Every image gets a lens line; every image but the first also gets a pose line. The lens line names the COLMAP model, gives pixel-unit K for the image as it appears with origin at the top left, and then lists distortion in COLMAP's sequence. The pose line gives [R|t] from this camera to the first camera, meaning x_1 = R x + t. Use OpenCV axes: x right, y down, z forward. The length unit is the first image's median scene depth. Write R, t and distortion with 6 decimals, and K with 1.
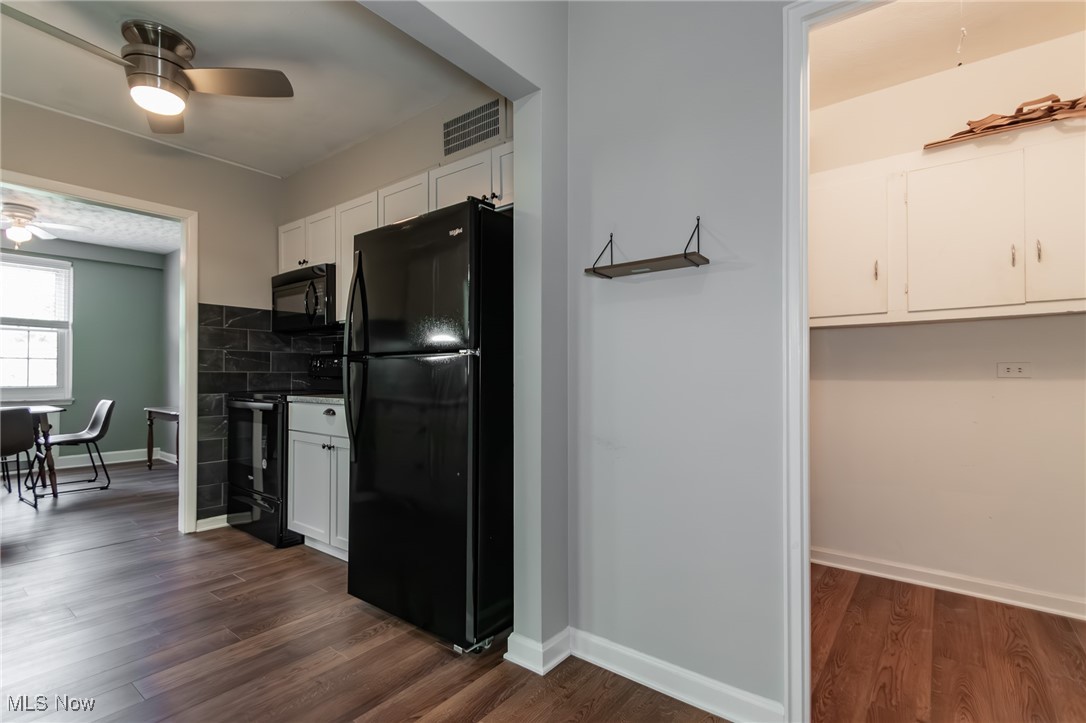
lens RADIAL K [[514.7, 0, 553.9], [0, 514.7, 368.9], [0, 0, 1]] dist [0.003584, -0.004000]
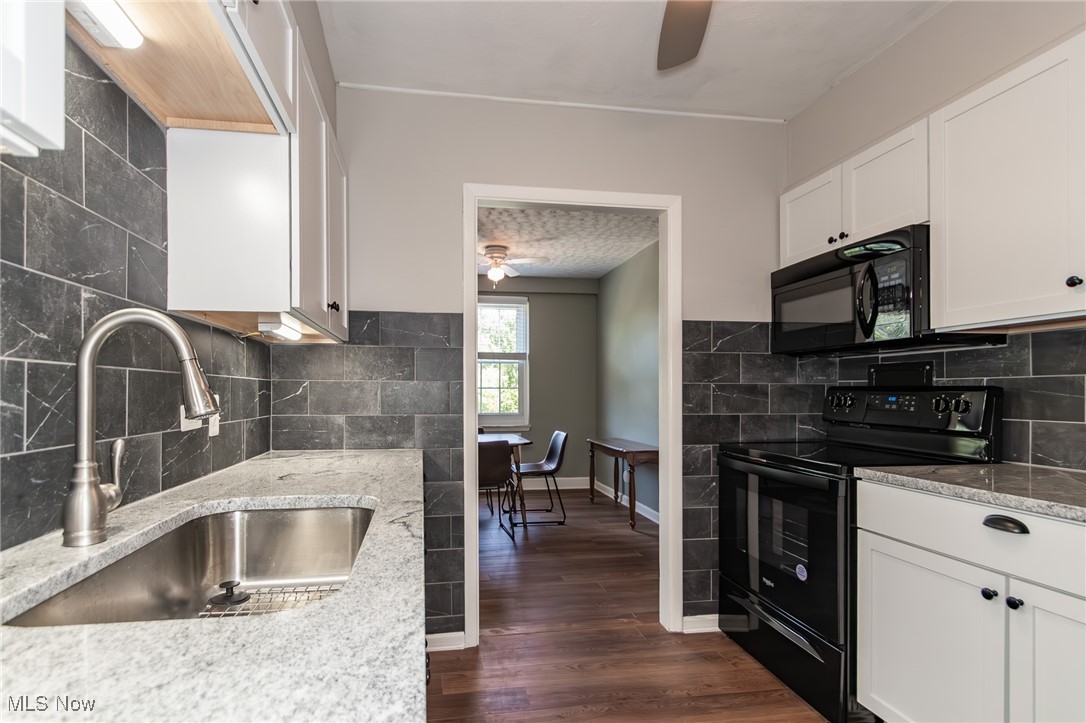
lens RADIAL K [[539.6, 0, 506.0], [0, 539.6, 397.6], [0, 0, 1]] dist [0.013286, -0.001218]
pose [[0.723580, 0.006301, -0.690212, -0.314190], [0.009105, 0.999784, 0.018673, -0.032291], [0.690181, -0.019795, 0.723366, 0.248414]]
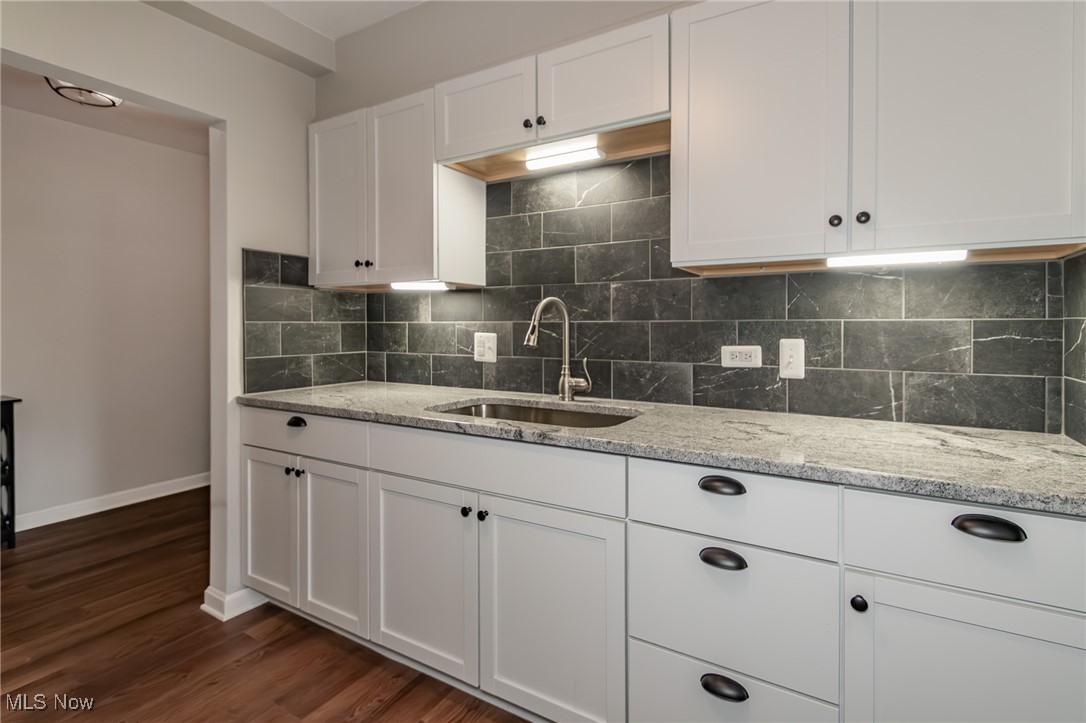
lens RADIAL K [[514.7, 0, 546.2], [0, 514.7, 331.8], [0, 0, 1]] dist [0.003584, -0.004000]
pose [[-0.992336, 0.000506, -0.123568, -0.532397], [0.000778, 0.999997, -0.002149, -0.033962], [0.123567, -0.002229, -0.992334, 0.816952]]
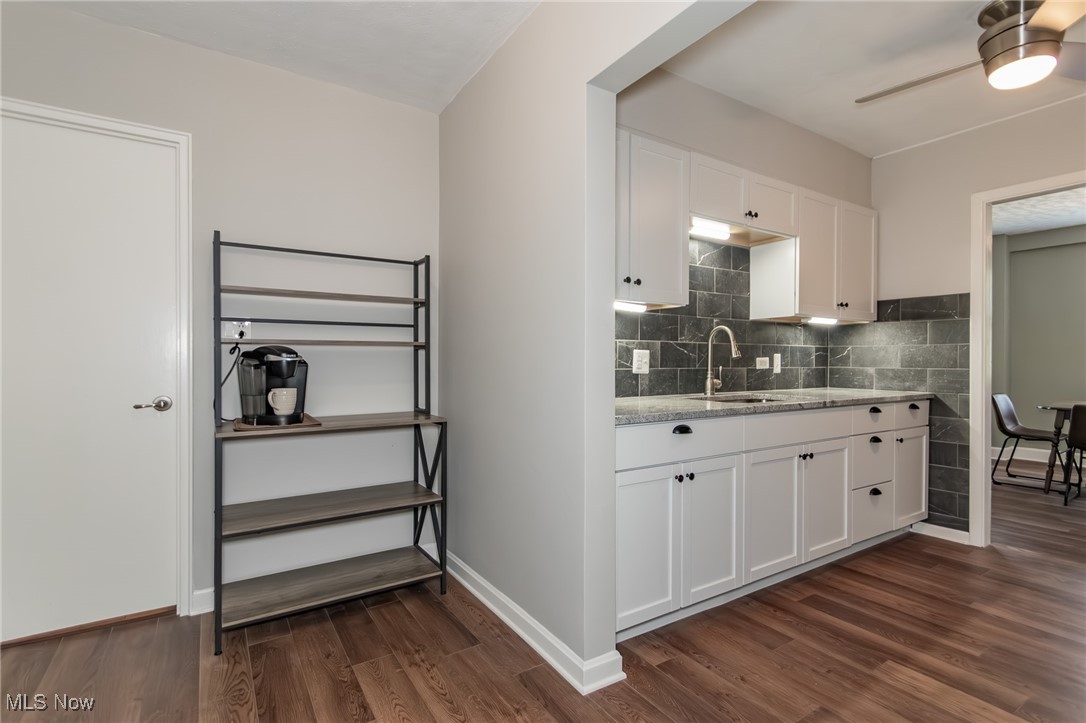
lens RADIAL K [[514.7, 0, 523.2], [0, 514.7, 363.9], [0, 0, 1]] dist [0.003584, -0.004000]
pose [[-0.352912, 0.004008, -0.935648, 0.220882], [0.009556, 0.999954, 0.000679, -0.015718], [0.935608, -0.008701, -0.352934, 0.305394]]
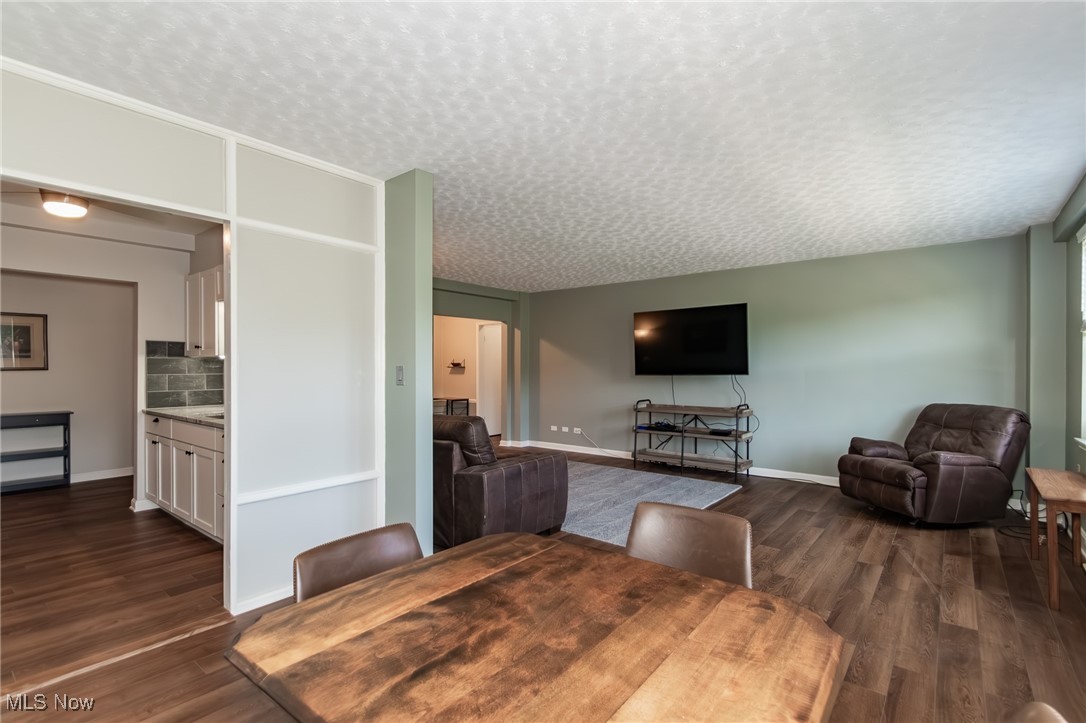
lens RADIAL K [[514.7, 0, 550.2], [0, 514.7, 369.7], [0, 0, 1]] dist [0.003584, -0.004000]
pose [[-0.999635, 0.000214, 0.027020, -1.273238], [0.000053, 0.999982, -0.005963, -0.051424], [-0.027020, -0.005960, -0.999617, 1.414633]]
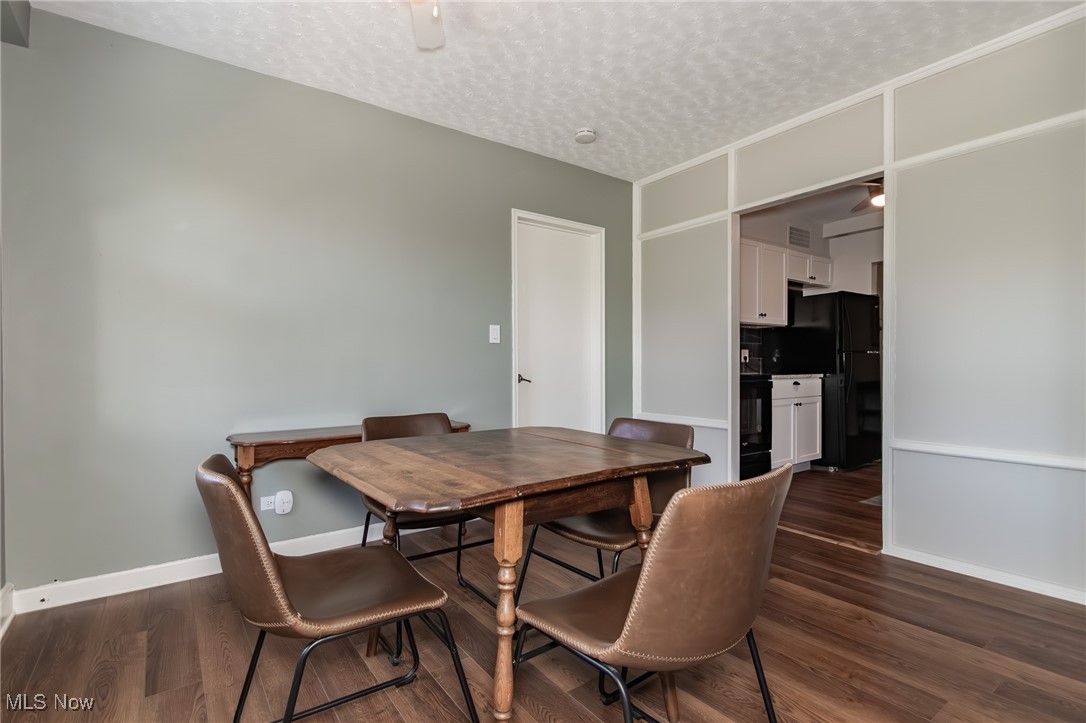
lens RADIAL K [[514.7, 0, 542.9], [0, 514.7, 368.3], [0, 0, 1]] dist [0.003584, -0.004000]
pose [[0.281199, -0.008641, 0.959611, -1.656892], [-0.012323, 0.999844, 0.012615, 0.018090], [-0.959570, -0.015373, 0.281049, 0.974532]]
